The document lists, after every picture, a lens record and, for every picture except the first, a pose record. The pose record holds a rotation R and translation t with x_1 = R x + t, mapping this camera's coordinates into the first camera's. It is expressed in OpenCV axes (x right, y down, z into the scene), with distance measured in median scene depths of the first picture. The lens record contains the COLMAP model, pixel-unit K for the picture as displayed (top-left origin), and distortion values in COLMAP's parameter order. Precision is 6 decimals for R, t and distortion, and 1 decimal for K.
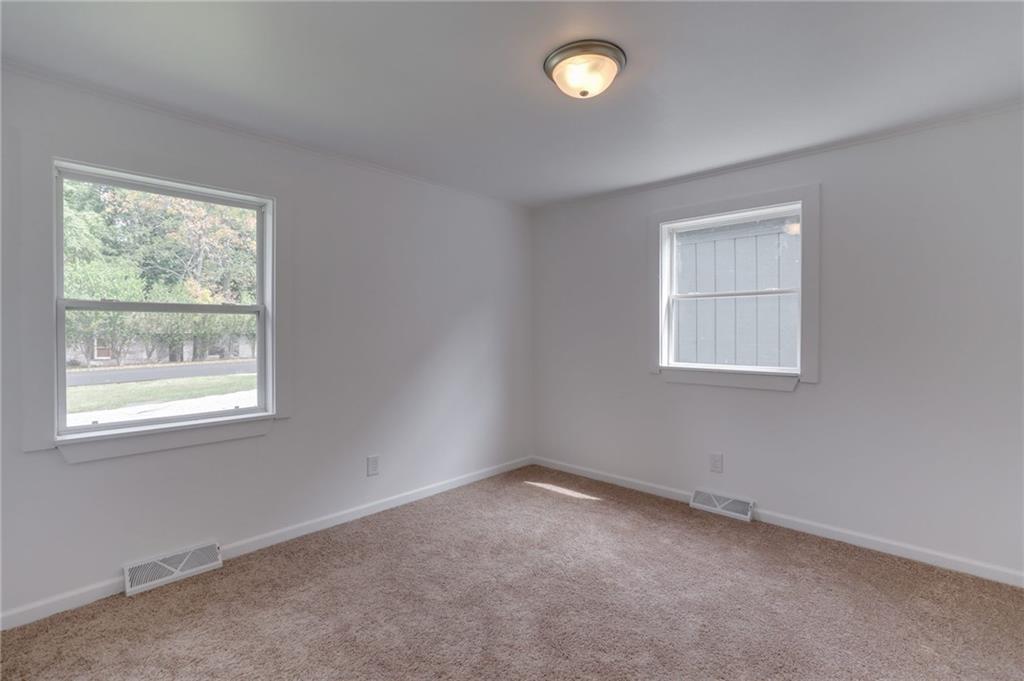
lens RADIAL K [[465.1, 0, 508.6], [0, 465.1, 333.0], [0, 0, 1]] dist [-0.029313, 0.012625]
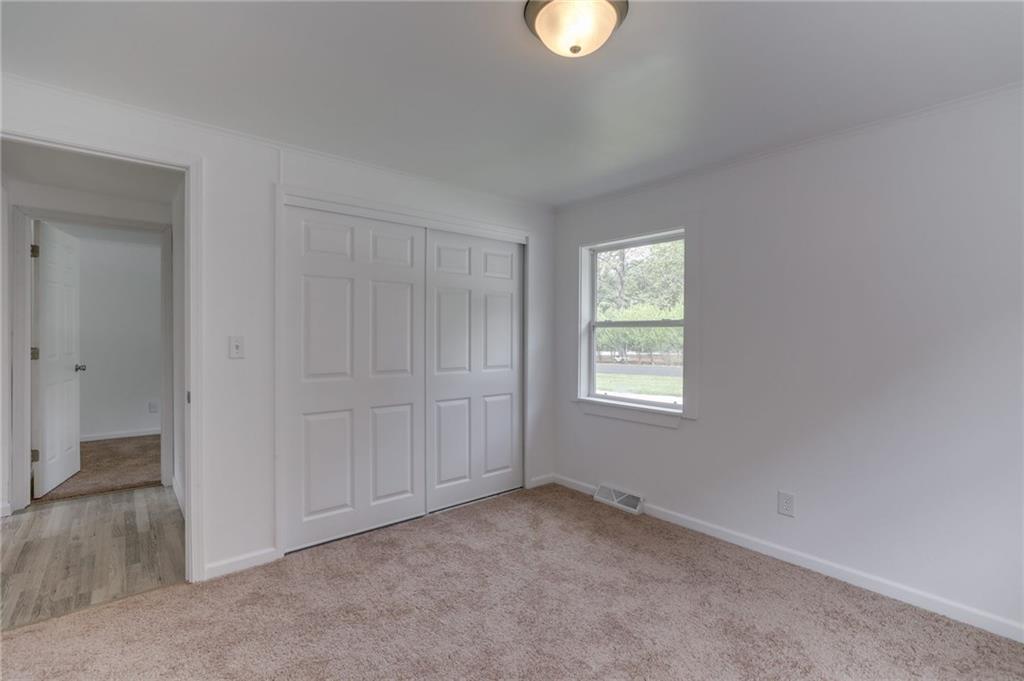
lens RADIAL K [[465.1, 0, 508.6], [0, 465.1, 333.0], [0, 0, 1]] dist [-0.029313, 0.012625]
pose [[-0.120253, -0.004897, -0.992731, 0.780407], [-0.009512, 0.999948, -0.003780, -0.017995], [0.992698, 0.008989, -0.120293, 0.792241]]
